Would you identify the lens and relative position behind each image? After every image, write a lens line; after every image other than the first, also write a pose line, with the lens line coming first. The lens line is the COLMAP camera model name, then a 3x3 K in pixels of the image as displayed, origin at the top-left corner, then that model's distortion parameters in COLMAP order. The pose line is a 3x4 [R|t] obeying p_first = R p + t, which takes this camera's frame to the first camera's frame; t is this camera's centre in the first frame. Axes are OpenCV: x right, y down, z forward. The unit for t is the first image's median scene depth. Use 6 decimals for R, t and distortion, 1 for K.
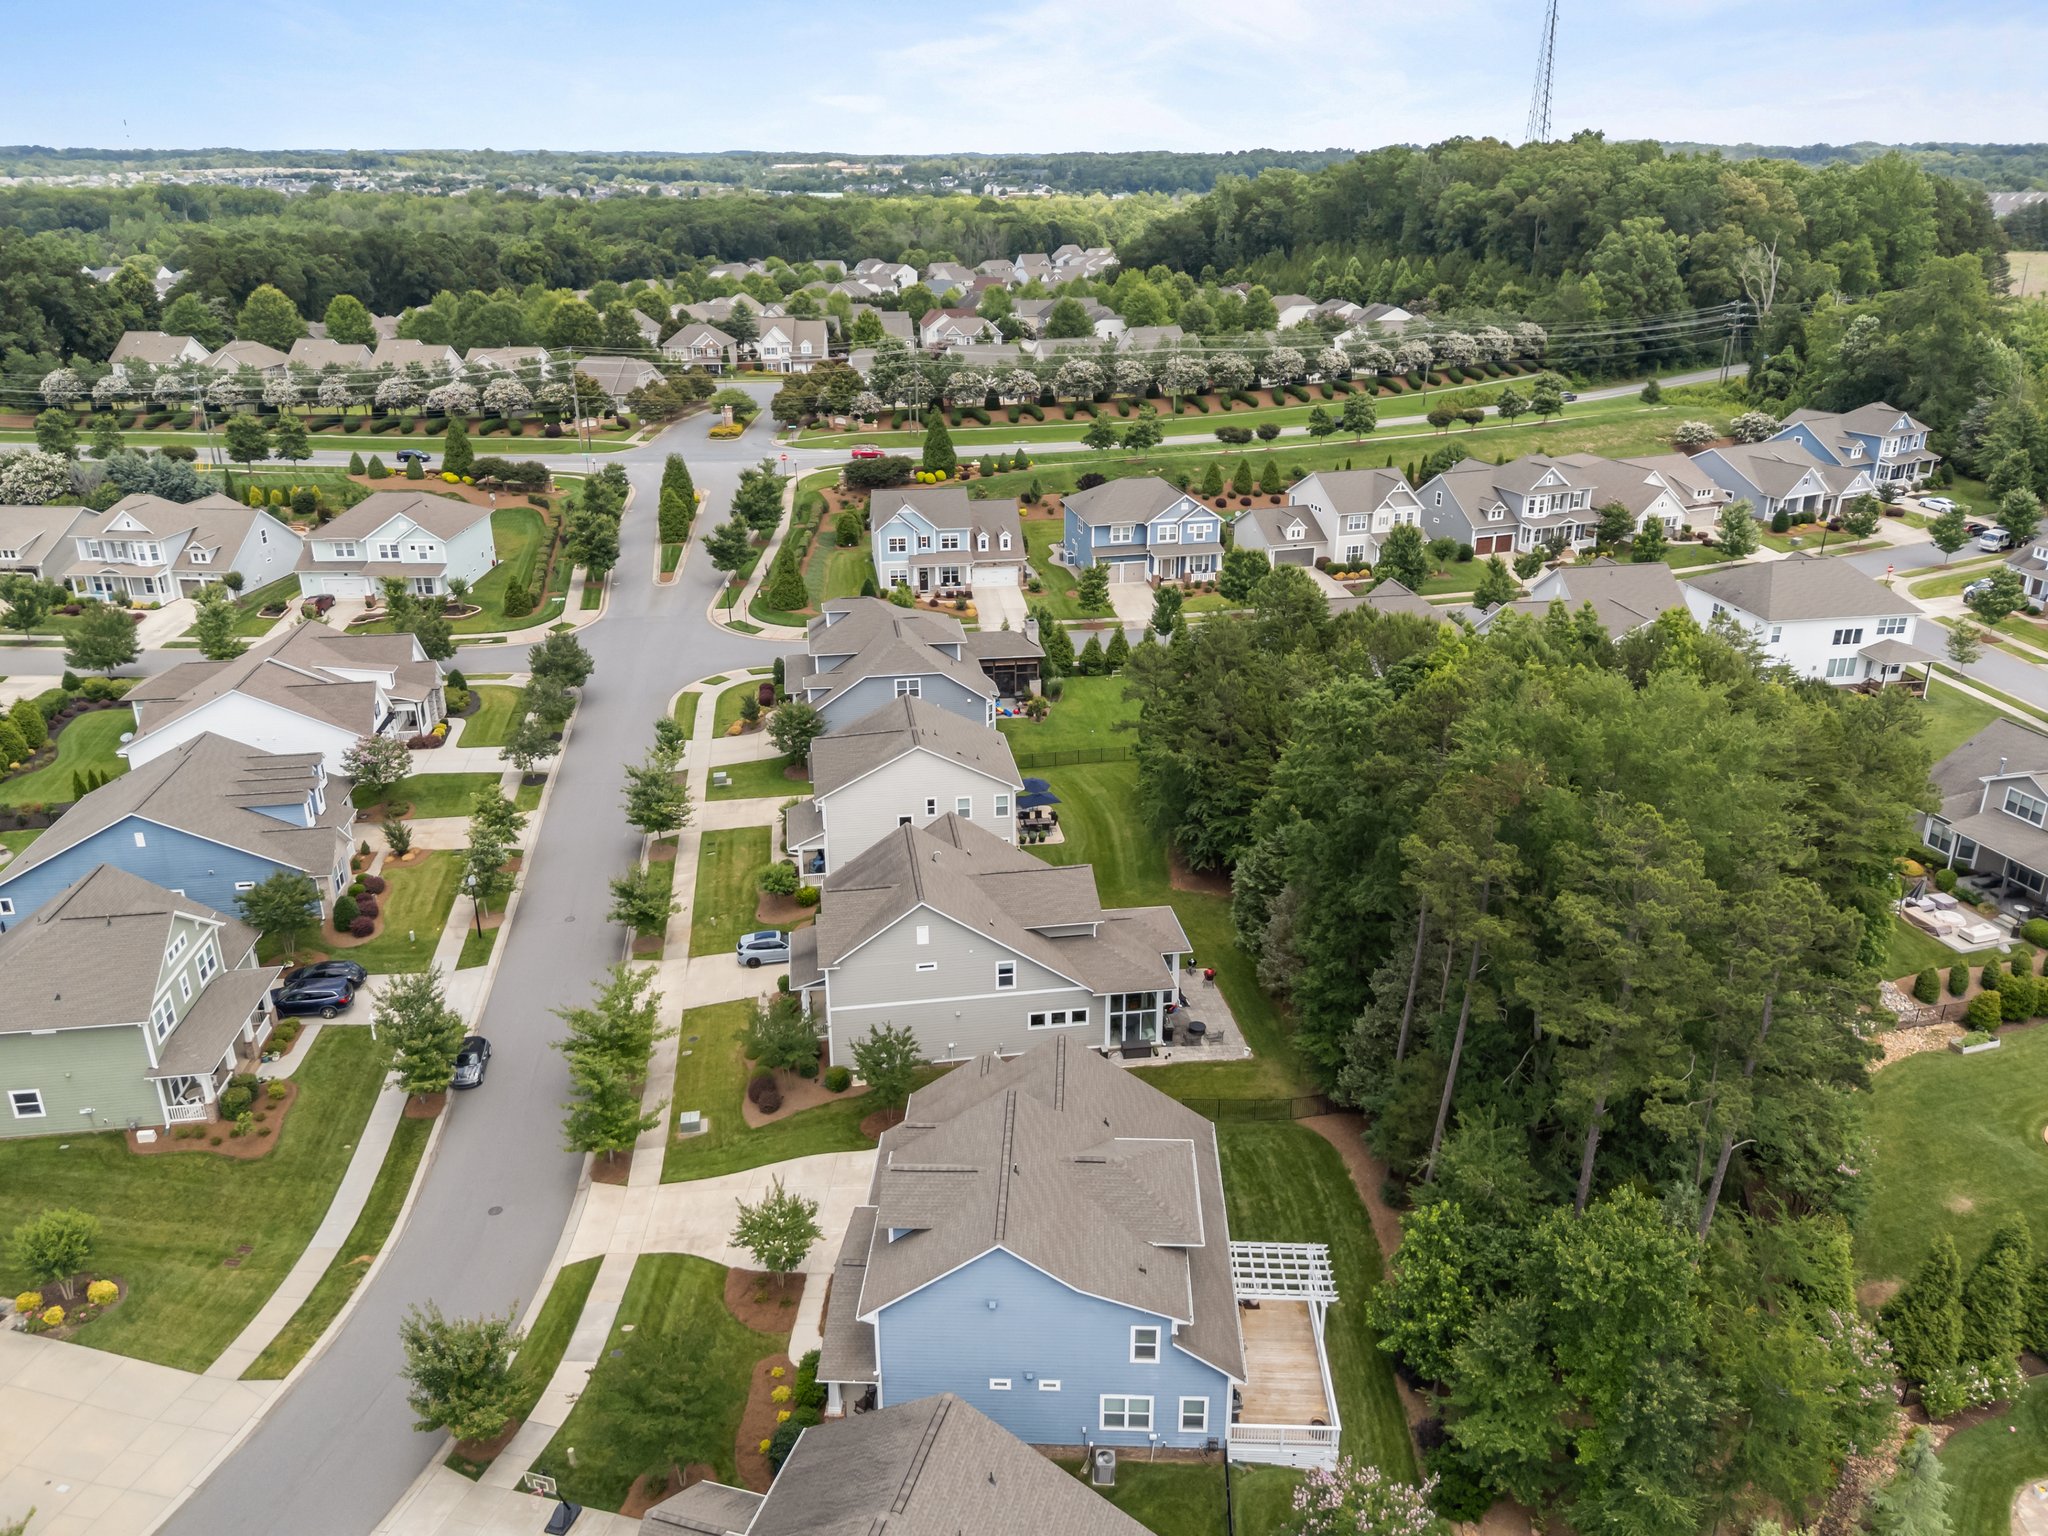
lens RADIAL K [[1519.9, 0, 1028.3], [0, 1519.9, 775.9], [0, 0, 1]] dist [0.072482, -0.078901]
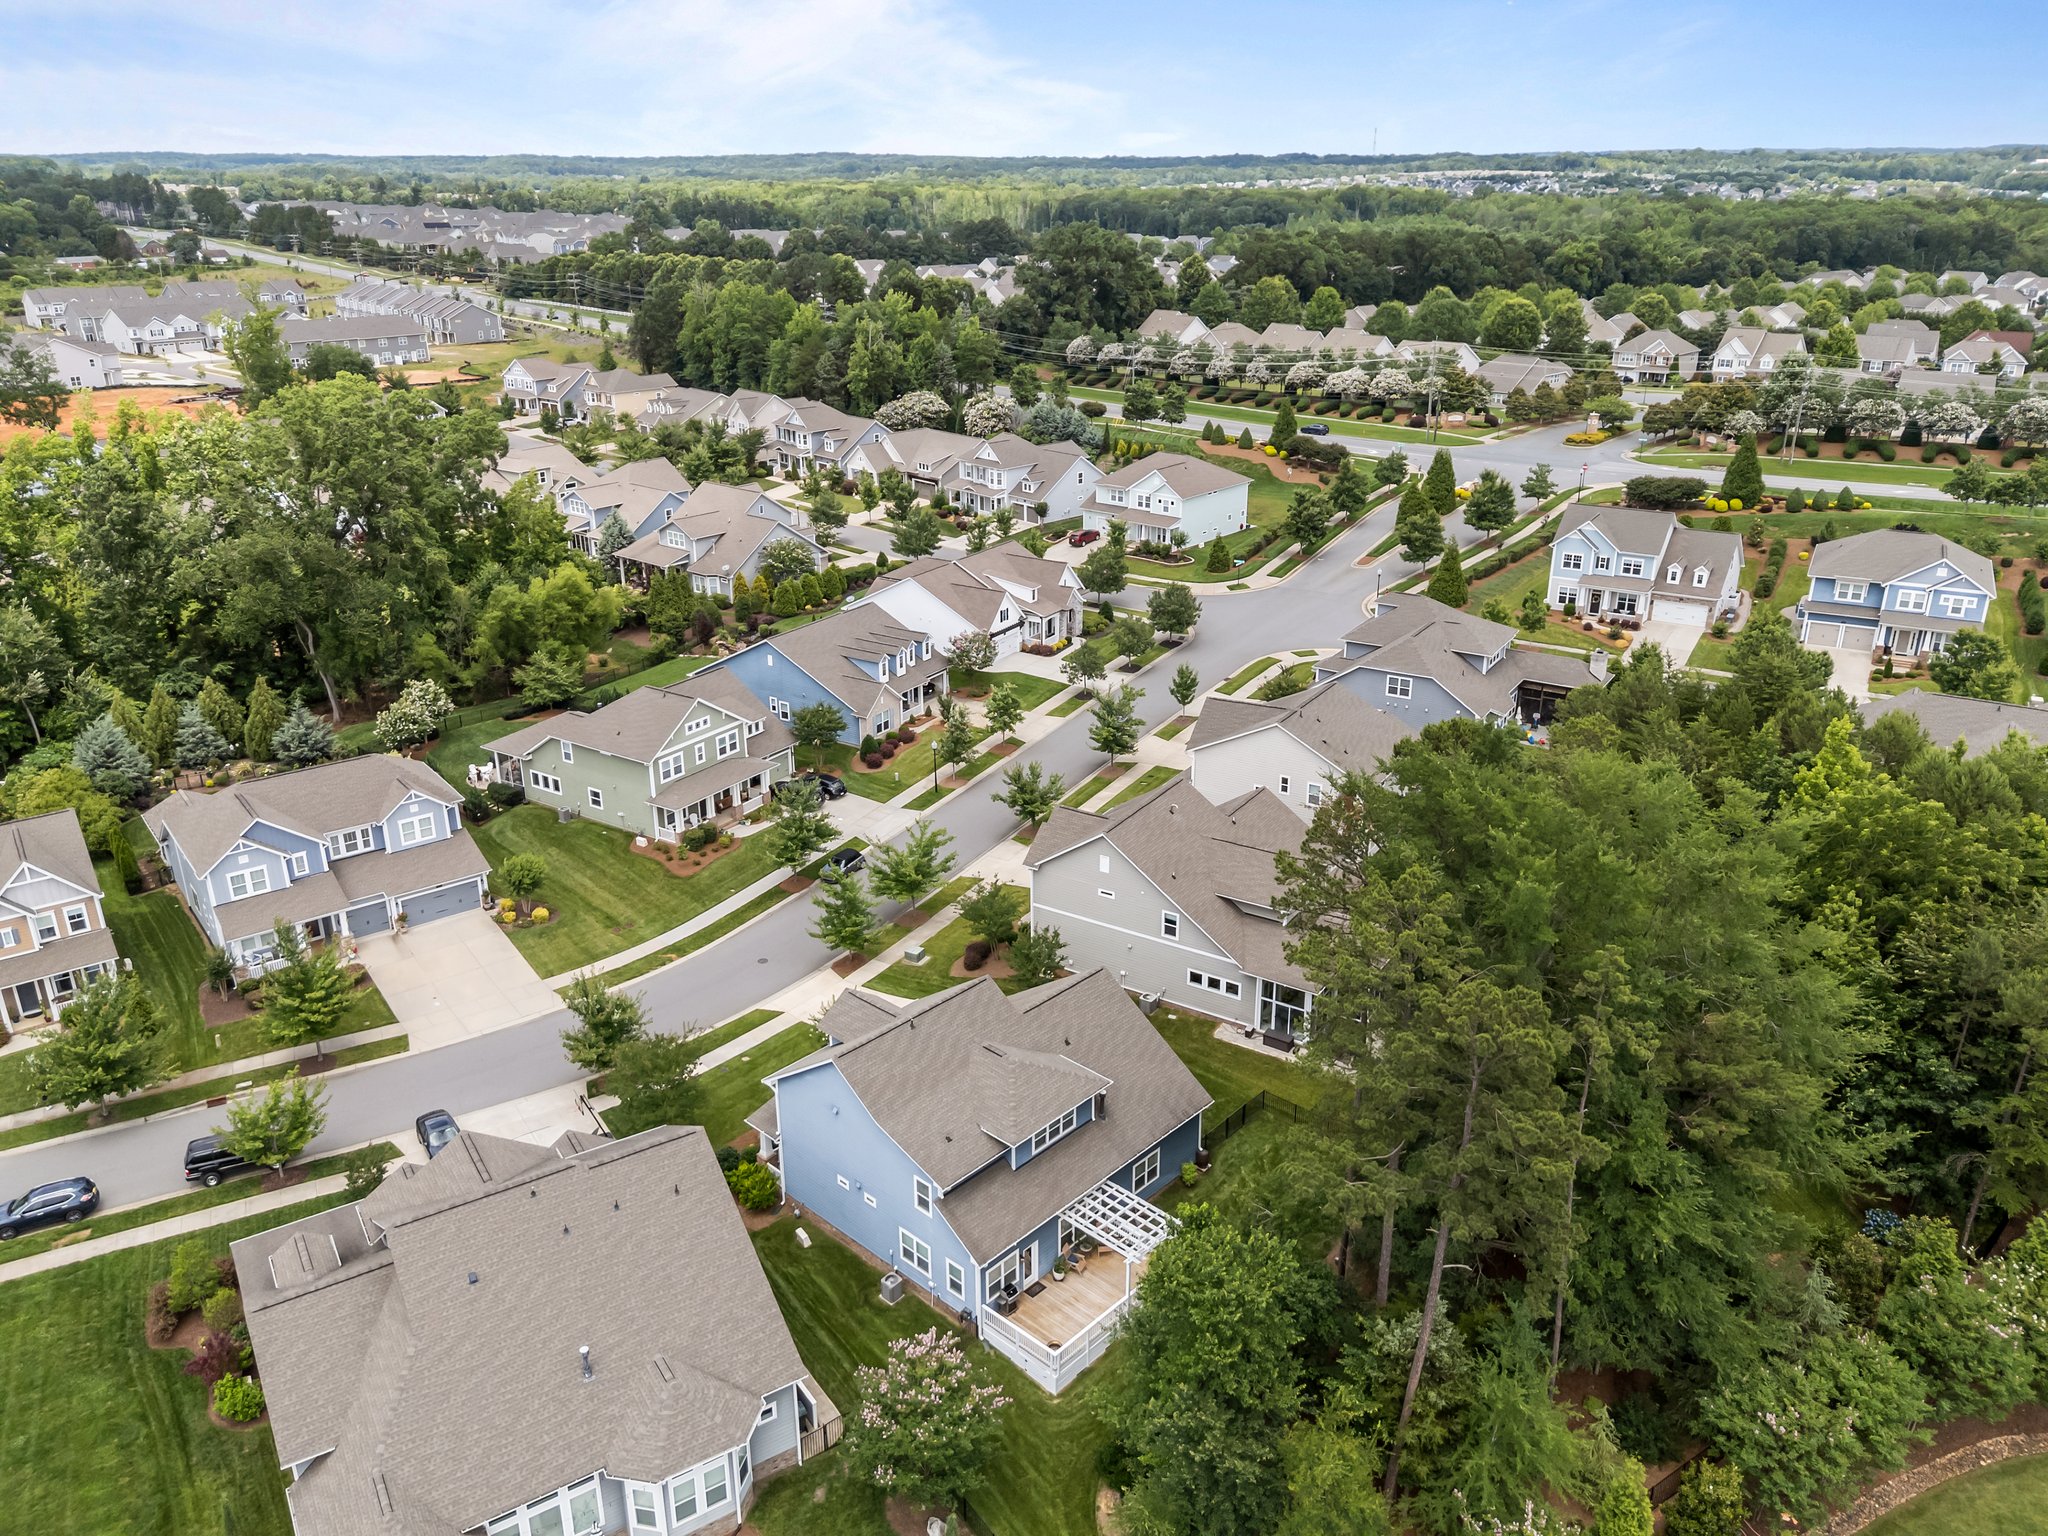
lens RADIAL K [[1519.9, 0, 1028.3], [0, 1519.9, 775.9], [0, 0, 1]] dist [0.072482, -0.078901]
pose [[0.745684, 0.245006, -0.619619, 0.243711], [-0.244968, 0.965619, 0.087010, -0.017938], [0.619634, 0.086905, 0.780065, 0.037798]]
